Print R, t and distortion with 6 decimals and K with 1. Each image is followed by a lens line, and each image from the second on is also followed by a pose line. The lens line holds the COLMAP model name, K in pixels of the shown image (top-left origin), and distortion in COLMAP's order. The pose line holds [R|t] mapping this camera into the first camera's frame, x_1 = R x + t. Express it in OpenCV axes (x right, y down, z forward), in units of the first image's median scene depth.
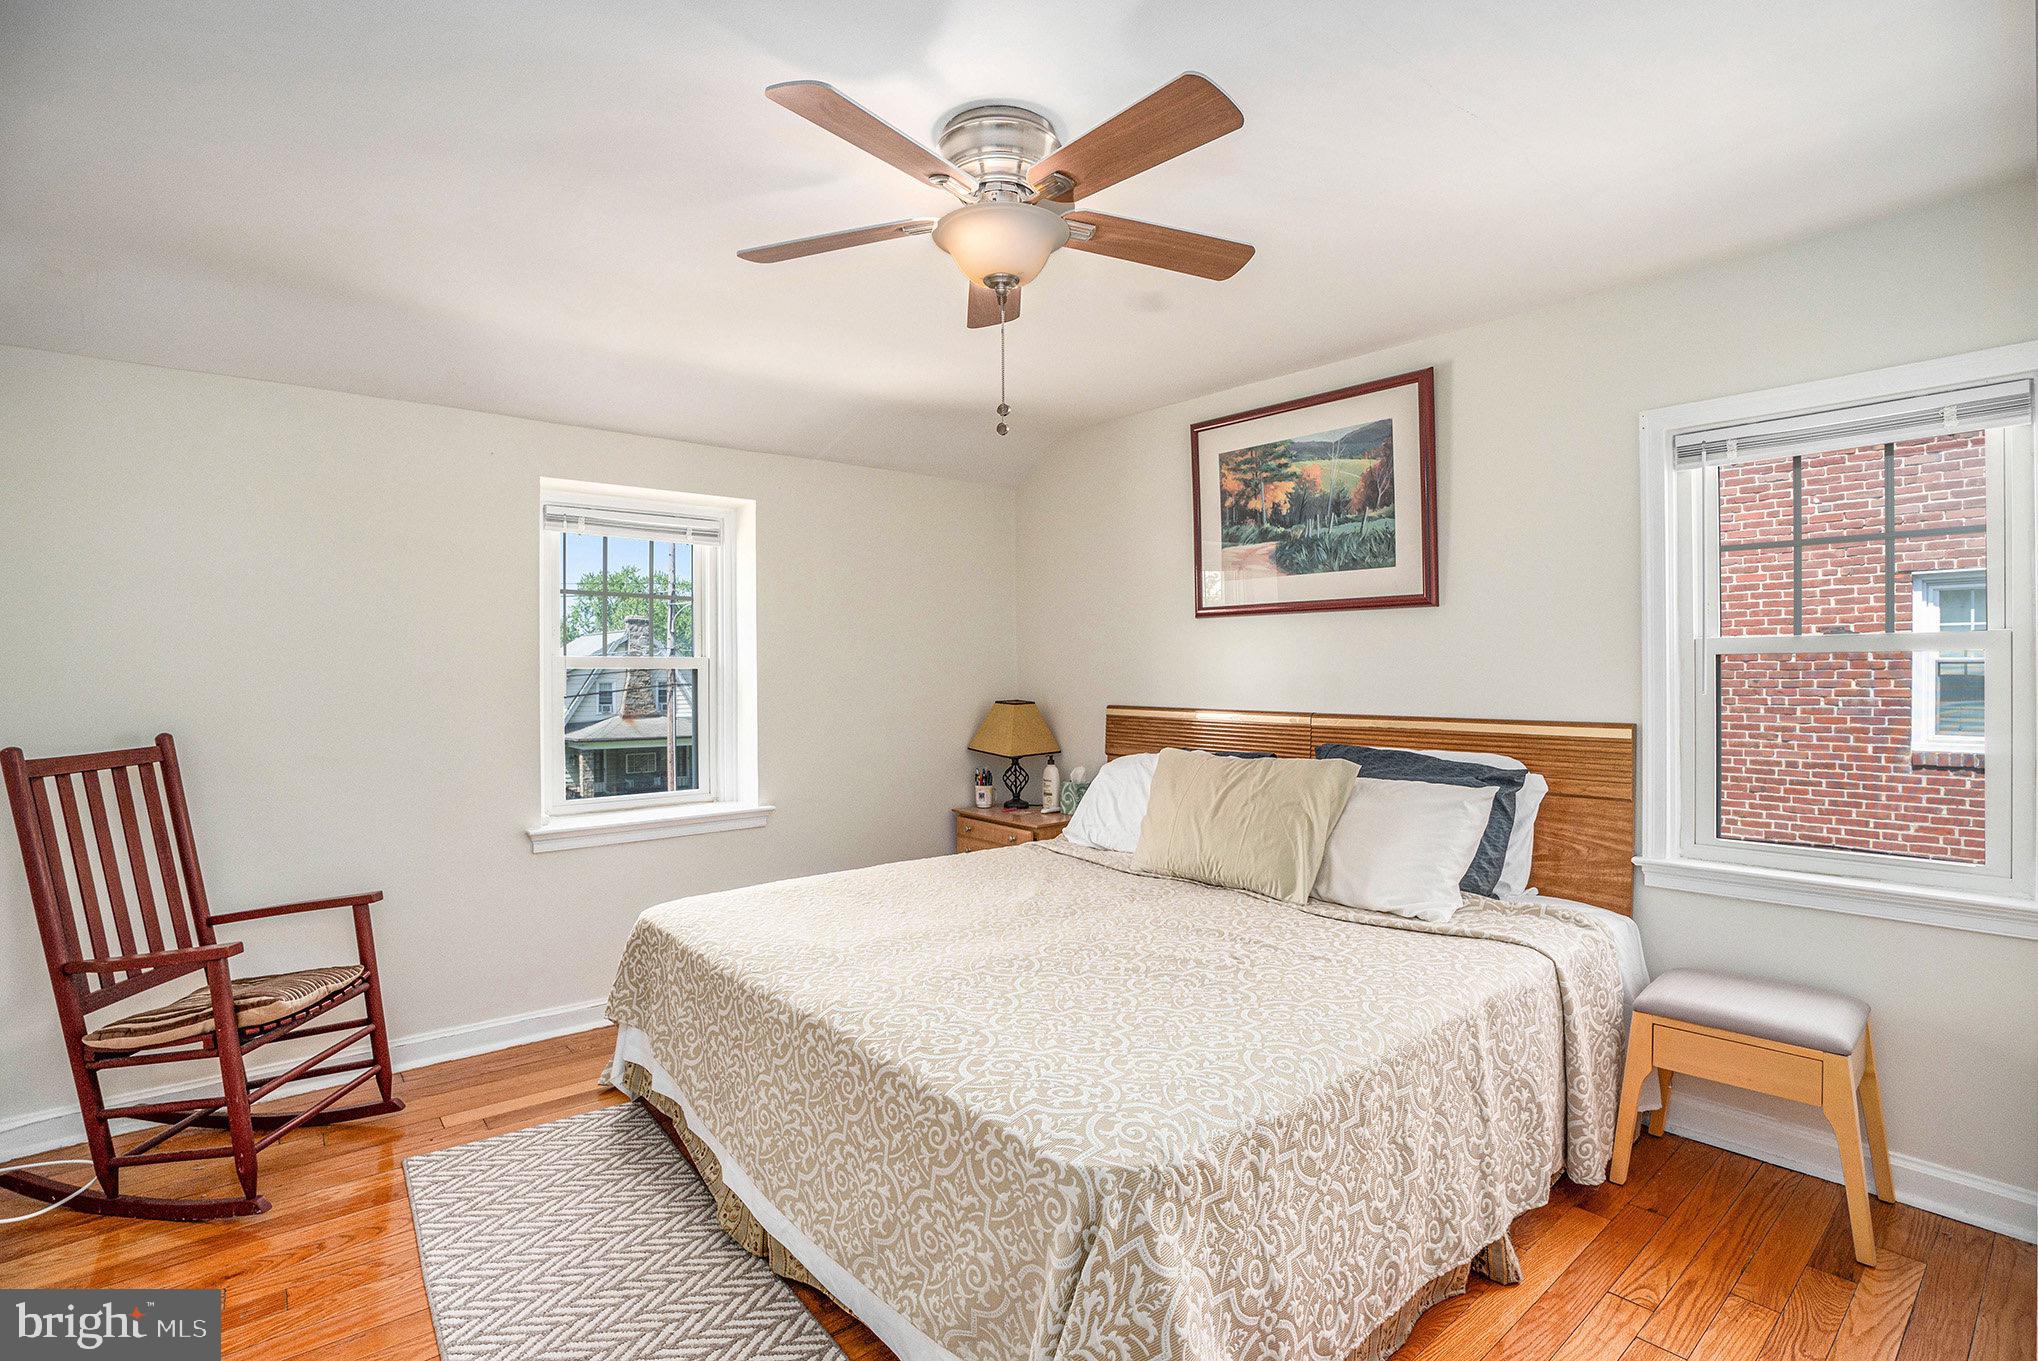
lens RADIAL K [[964.5, 0, 1021.4], [0, 964.5, 679.5], [0, 0, 1]] dist [-0.040552, 0.006365]
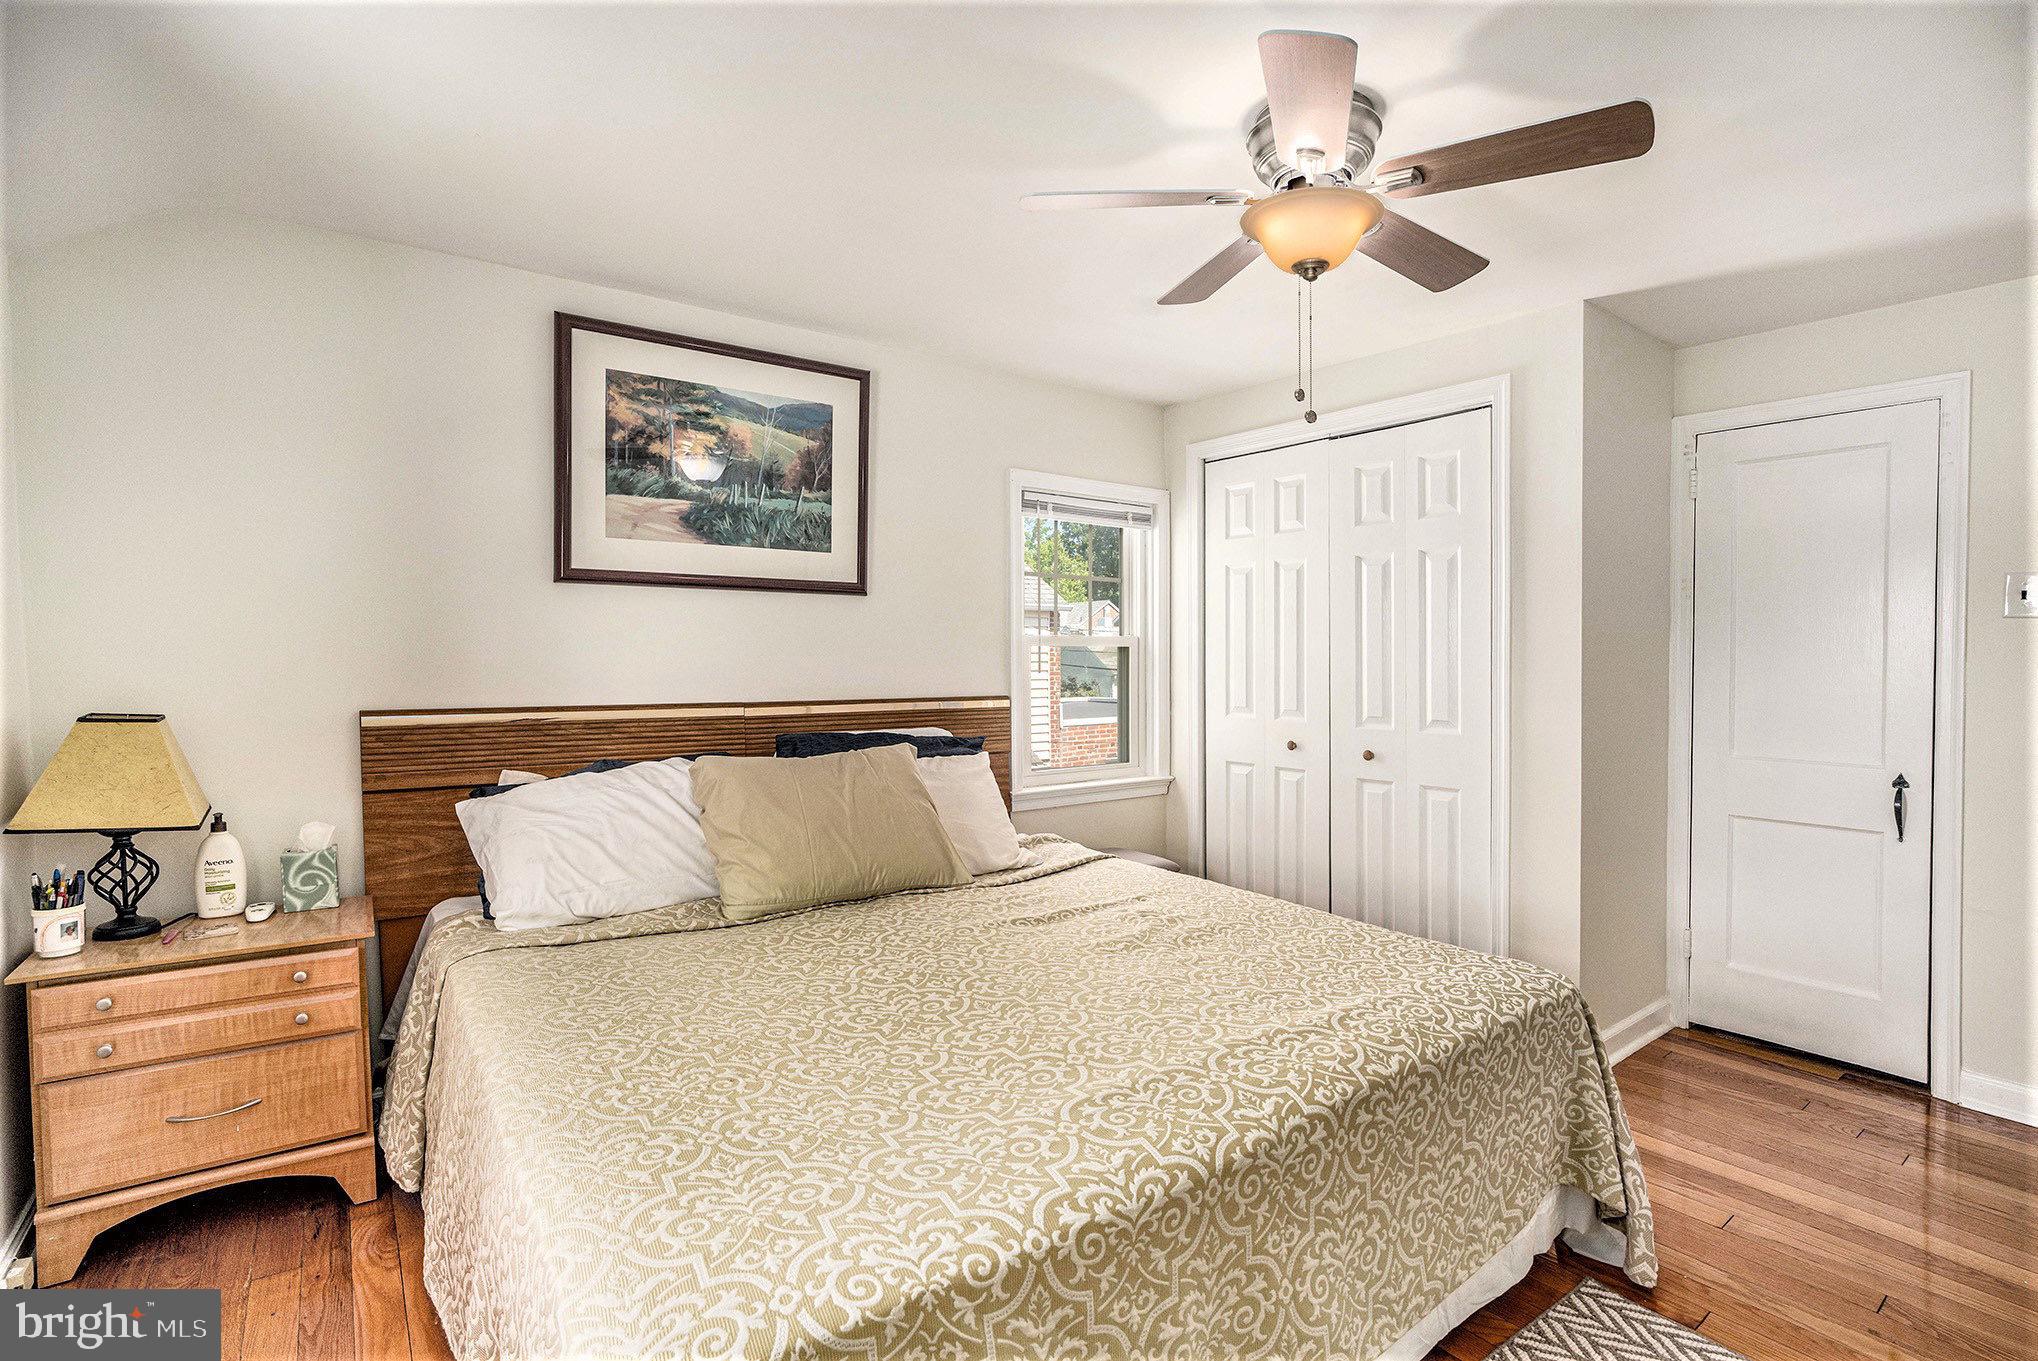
lens RADIAL K [[964.5, 0, 1024.2], [0, 964.5, 669.3], [0, 0, 1]] dist [-0.040552, 0.006365]
pose [[0.088352, -0.009258, 0.996046, -0.572101], [0.006858, 0.999939, 0.008686, -0.002374], [-0.996066, 0.006063, 0.088410, 0.671569]]
